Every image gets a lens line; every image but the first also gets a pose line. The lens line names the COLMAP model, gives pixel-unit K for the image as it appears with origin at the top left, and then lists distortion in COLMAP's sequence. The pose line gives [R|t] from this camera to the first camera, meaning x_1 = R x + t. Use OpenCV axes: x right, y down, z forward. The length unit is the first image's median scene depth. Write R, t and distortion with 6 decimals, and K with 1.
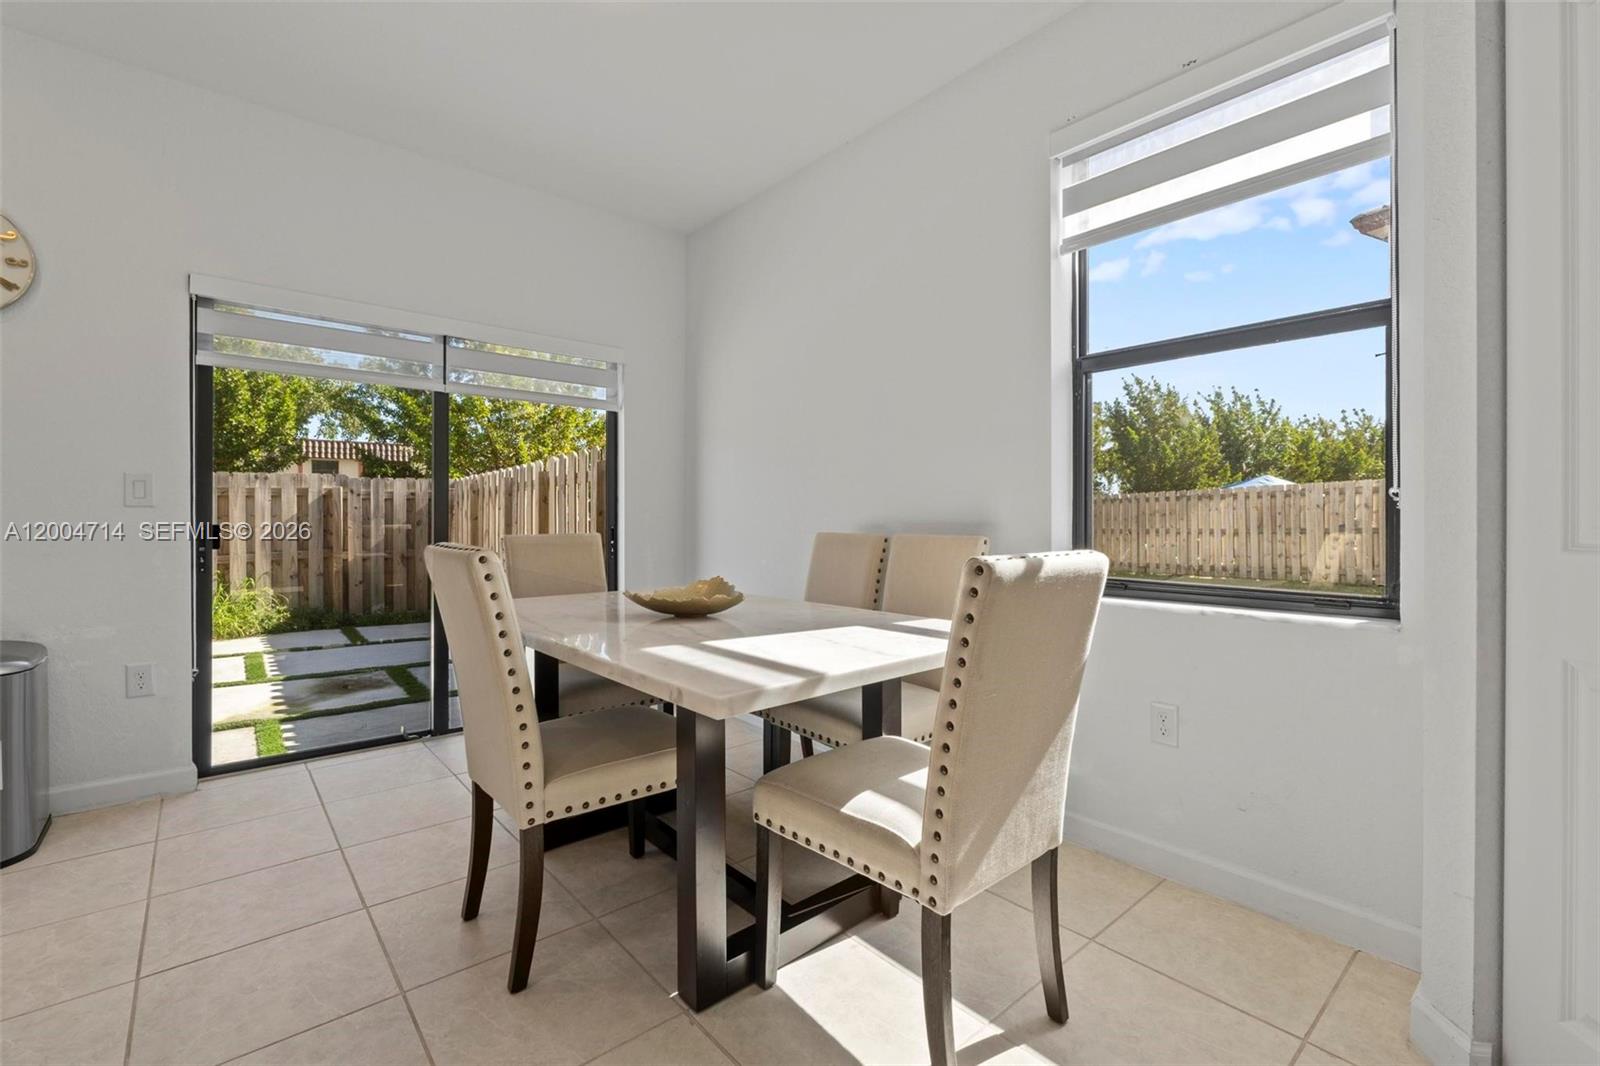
lens RADIAL K [[695.5, 0, 815.3], [0, 695.5, 530.3], [0, 0, 1]] dist [-0.000846, 0.000575]
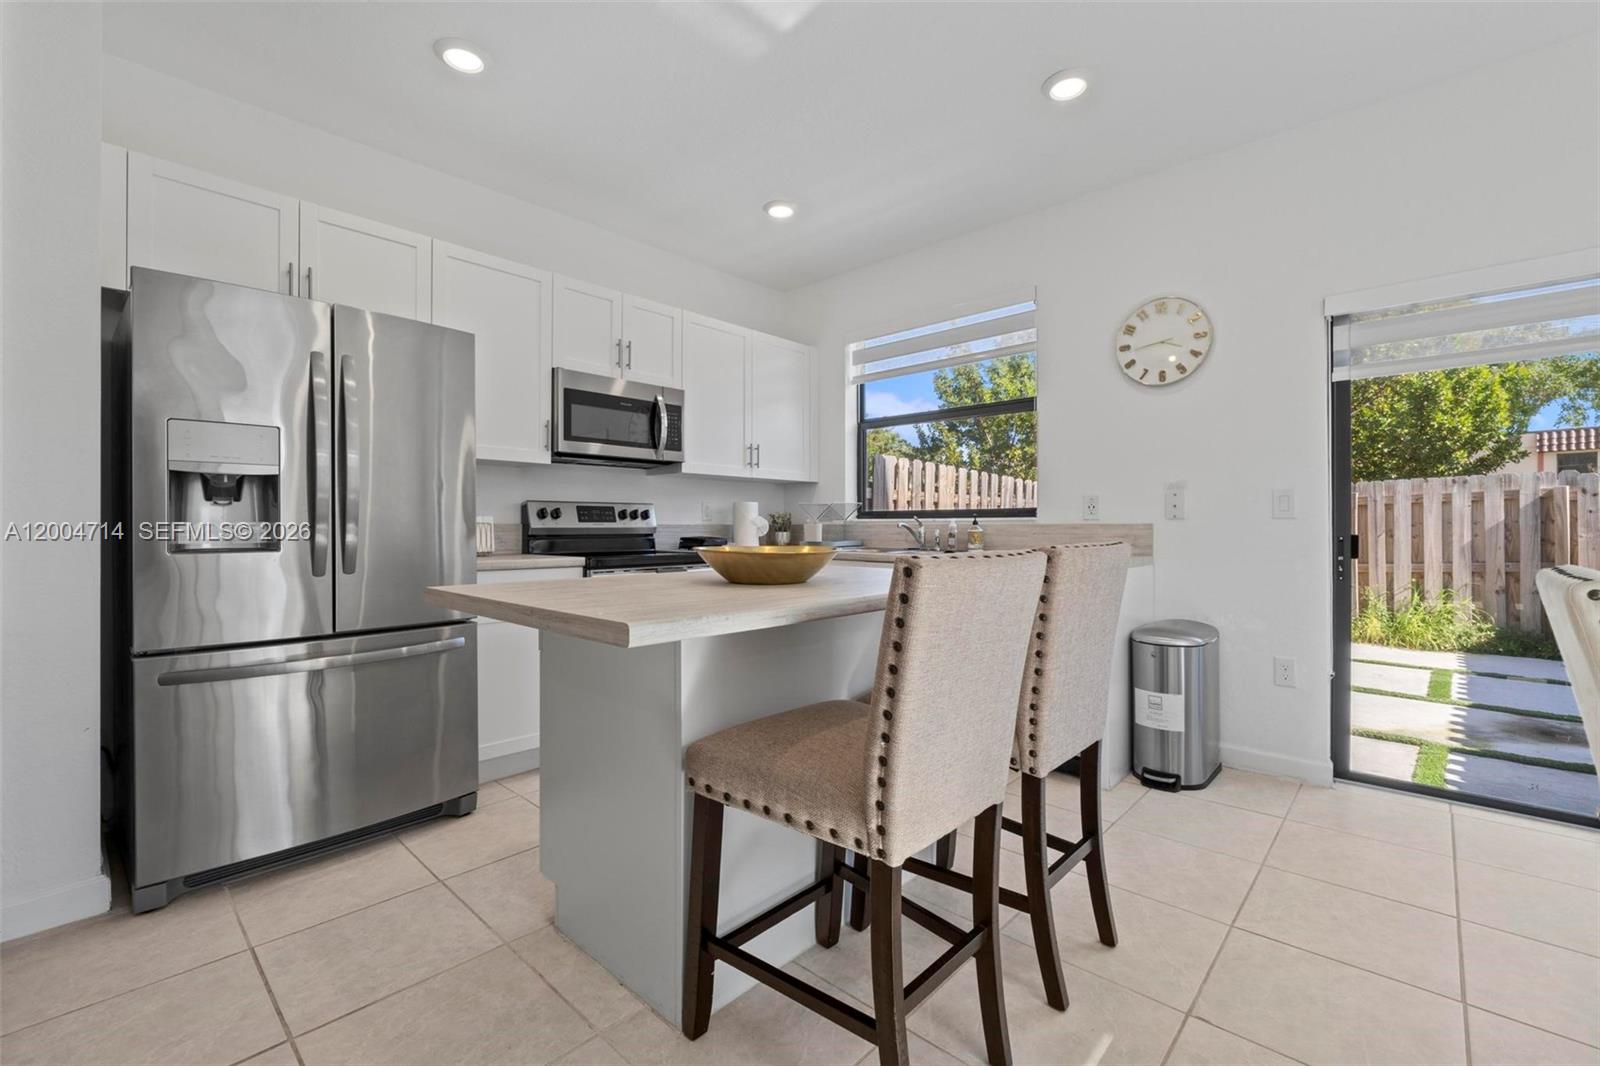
lens RADIAL K [[695.5, 0, 802.7], [0, 695.5, 525.3], [0, 0, 1]] dist [-0.000846, 0.000575]
pose [[0.111117, -0.003722, -0.993800, 0.023032], [-0.011690, 0.999919, -0.005052, -0.002539], [0.993739, 0.012179, 0.111064, 0.032193]]
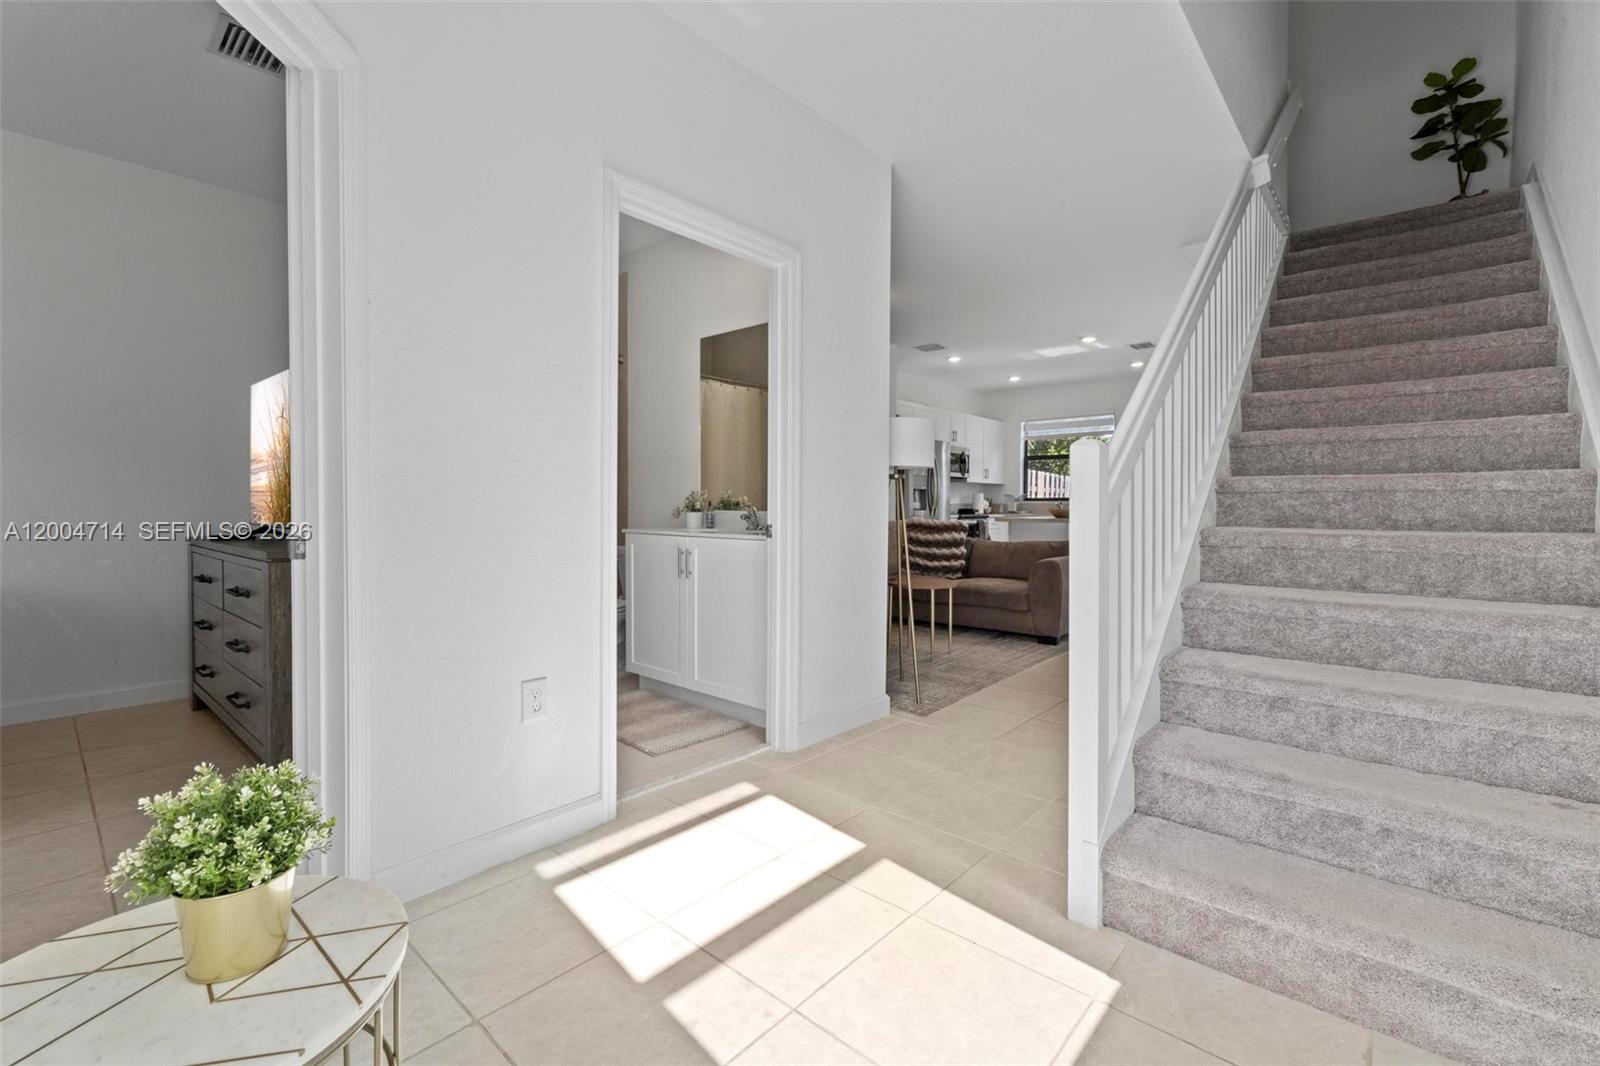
lens RADIAL K [[695.5, 0, 804.2], [0, 695.5, 530.4], [0, 0, 1]] dist [-0.000846, 0.000575]
pose [[0.134237, 0.025464, -0.990622, 0.701188], [-0.008292, 0.999664, 0.024572, 0.014827], [0.990914, 0.004916, 0.134403, -0.457201]]
